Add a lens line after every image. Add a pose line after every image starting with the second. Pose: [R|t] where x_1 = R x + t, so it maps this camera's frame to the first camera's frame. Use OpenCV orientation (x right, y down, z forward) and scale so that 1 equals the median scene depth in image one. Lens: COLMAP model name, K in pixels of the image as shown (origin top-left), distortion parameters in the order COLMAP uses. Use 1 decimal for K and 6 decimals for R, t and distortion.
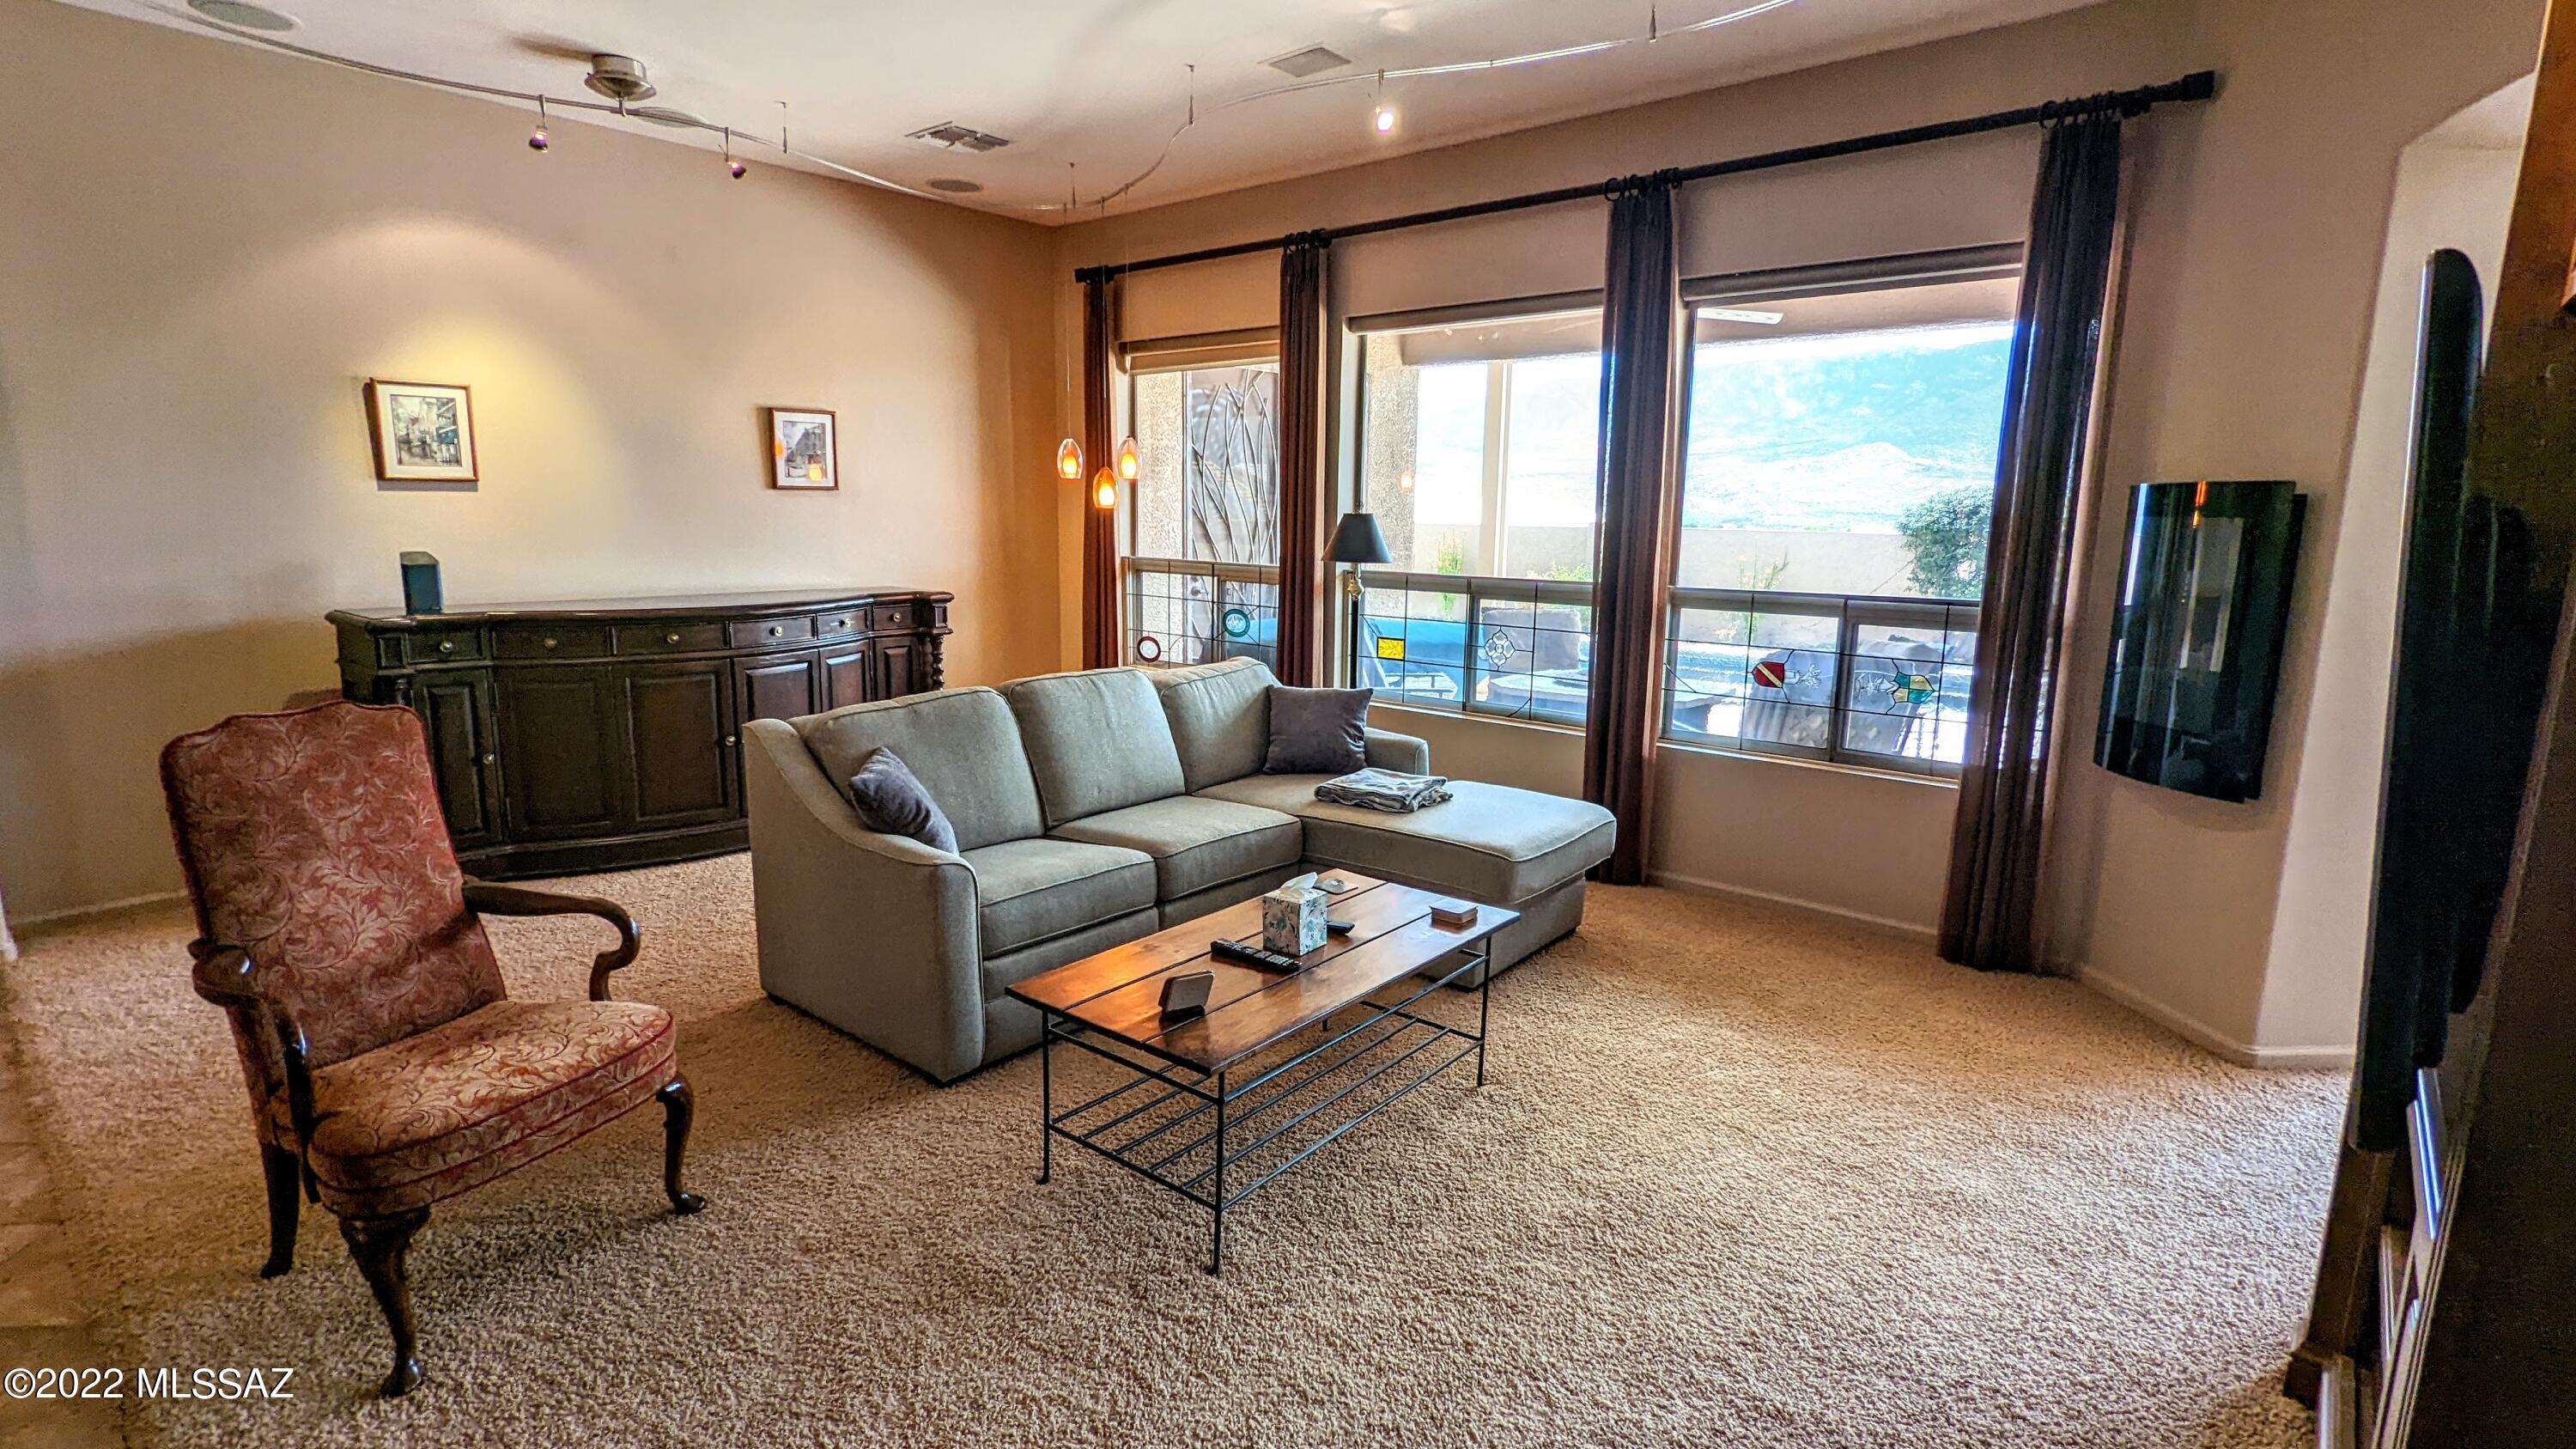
lens RADIAL K [[1212.9, 0, 1265.3], [0, 1212.9, 731.6], [0, 0, 1]] dist [-0.001850, 0.000613]
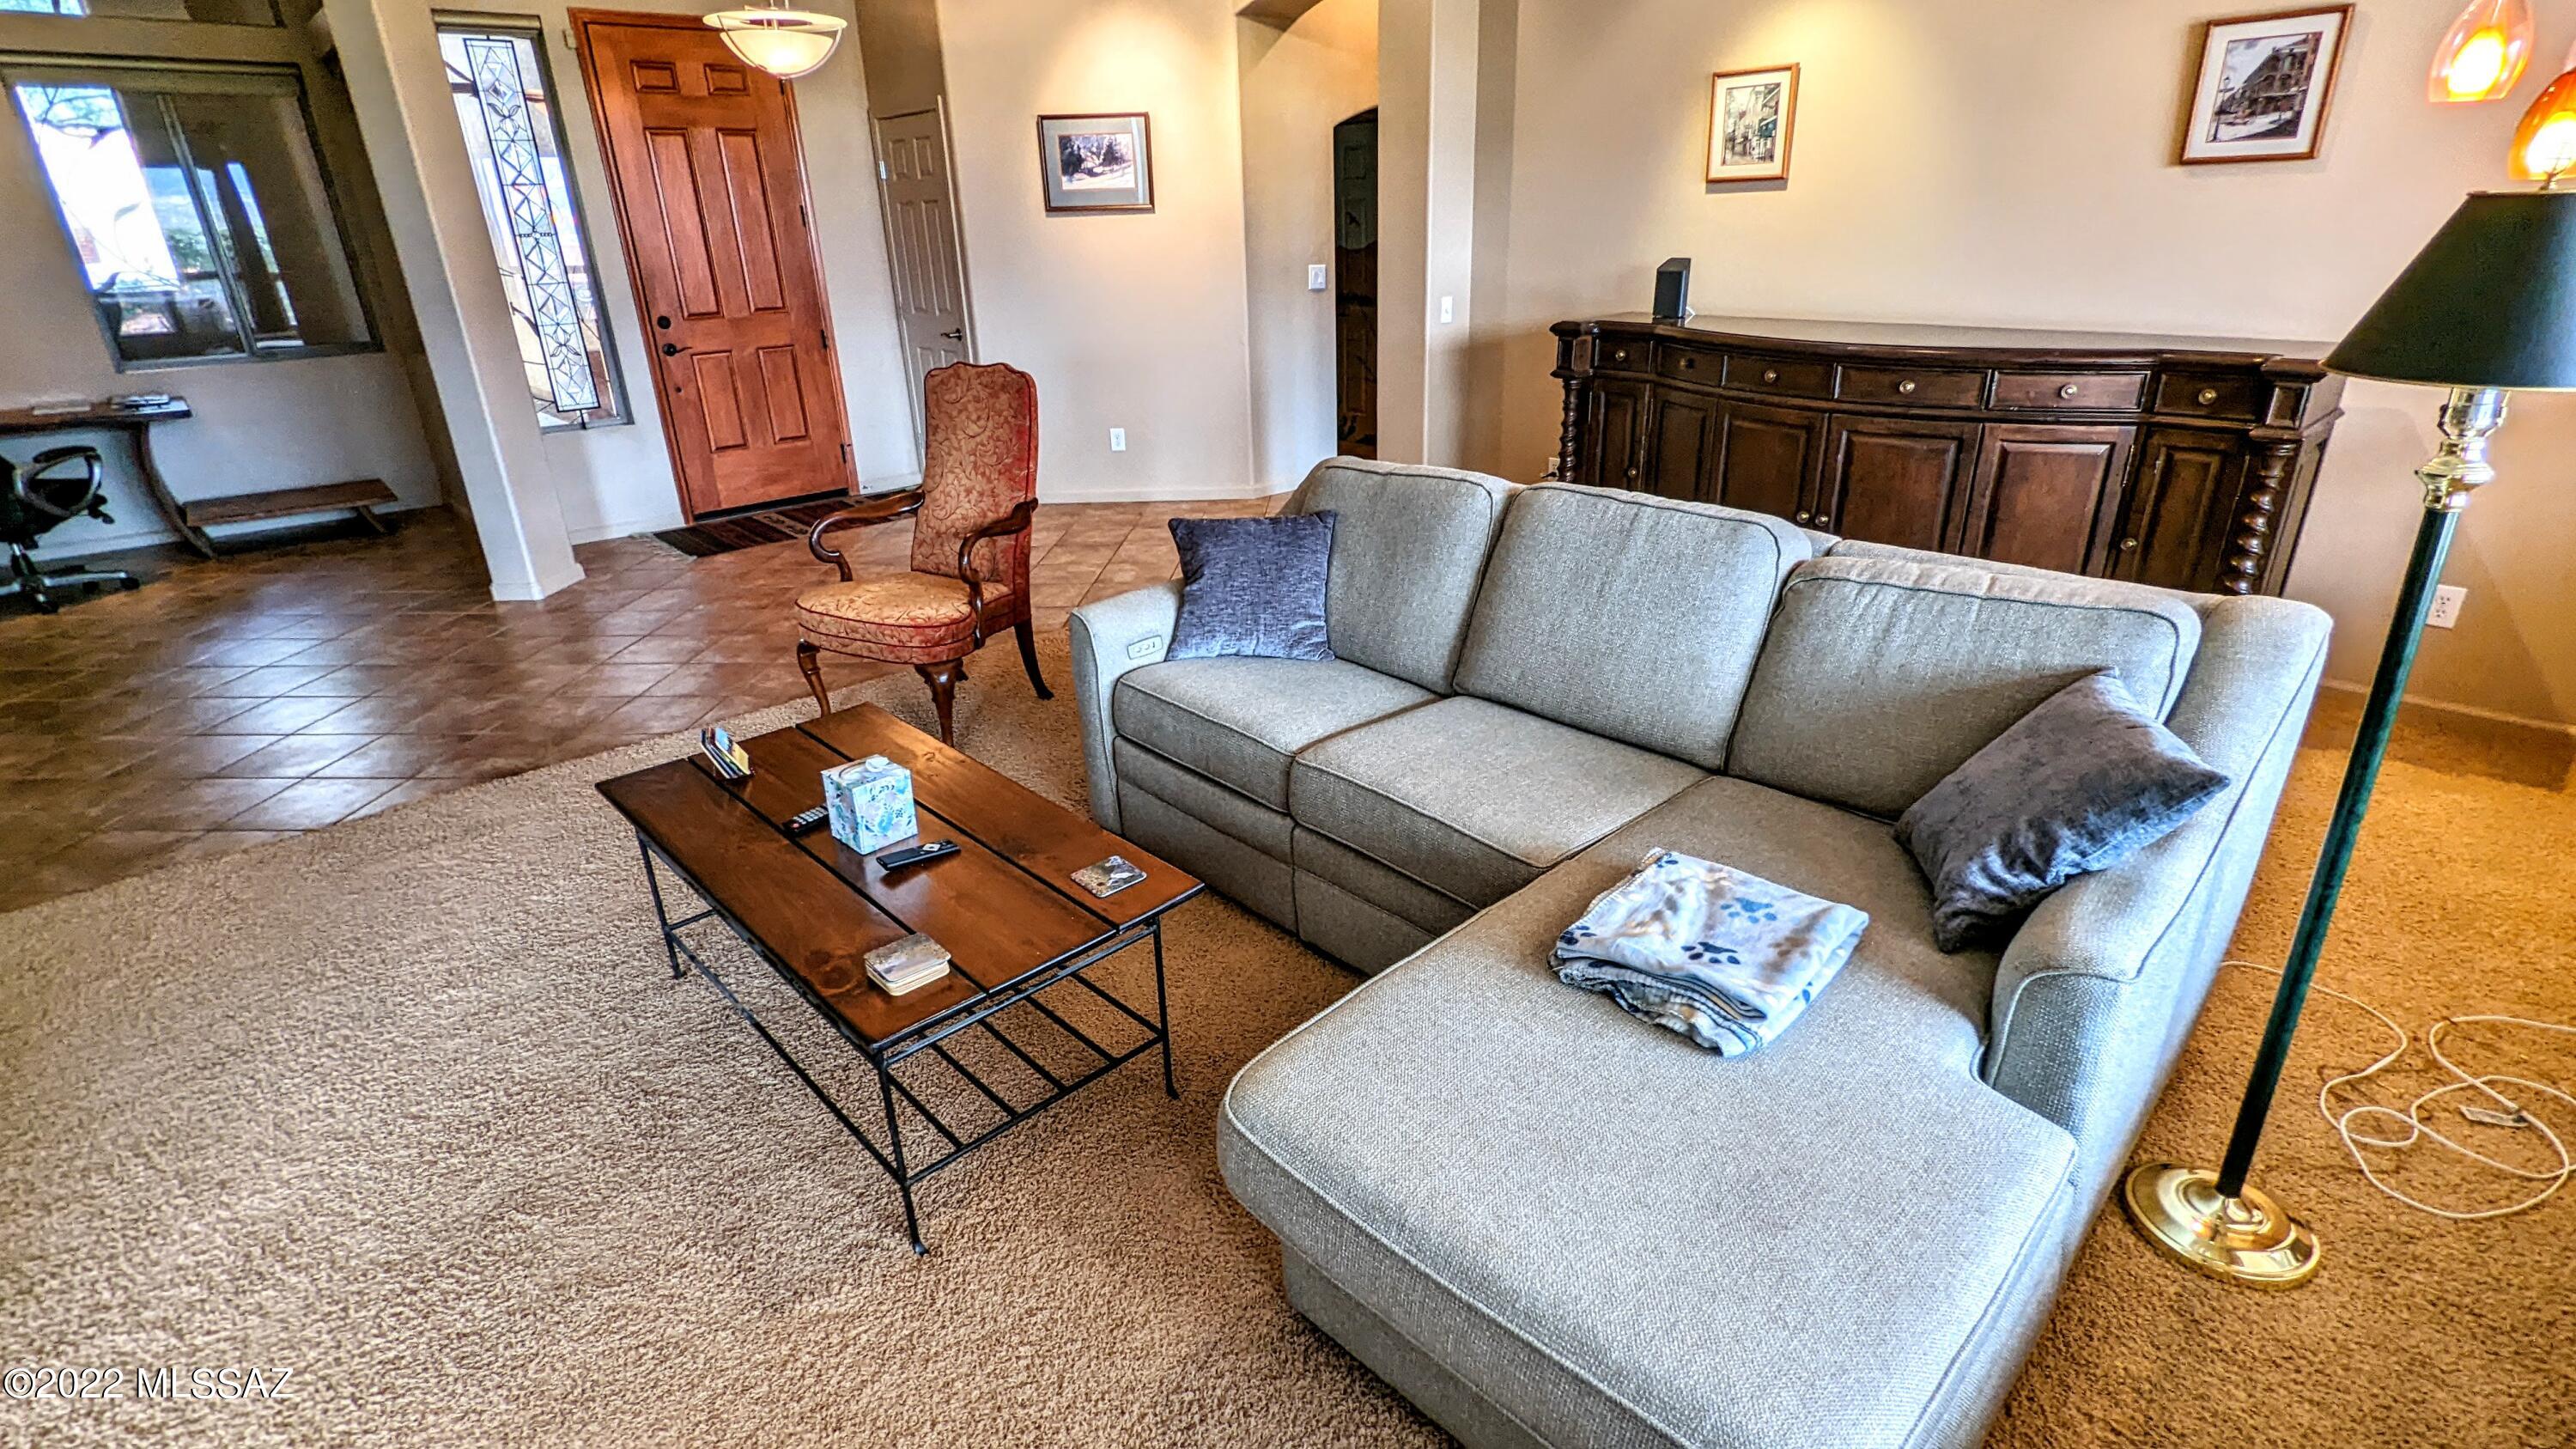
lens RADIAL K [[1212.9, 0, 1292.6], [0, 1212.9, 730.4], [0, 0, 1]] dist [-0.001850, 0.000613]
pose [[-0.107822, 0.382342, -0.917709, 0.408297], [-0.152469, 0.905810, 0.395299, -0.138153], [0.982409, 0.182544, -0.039371, 0.769132]]
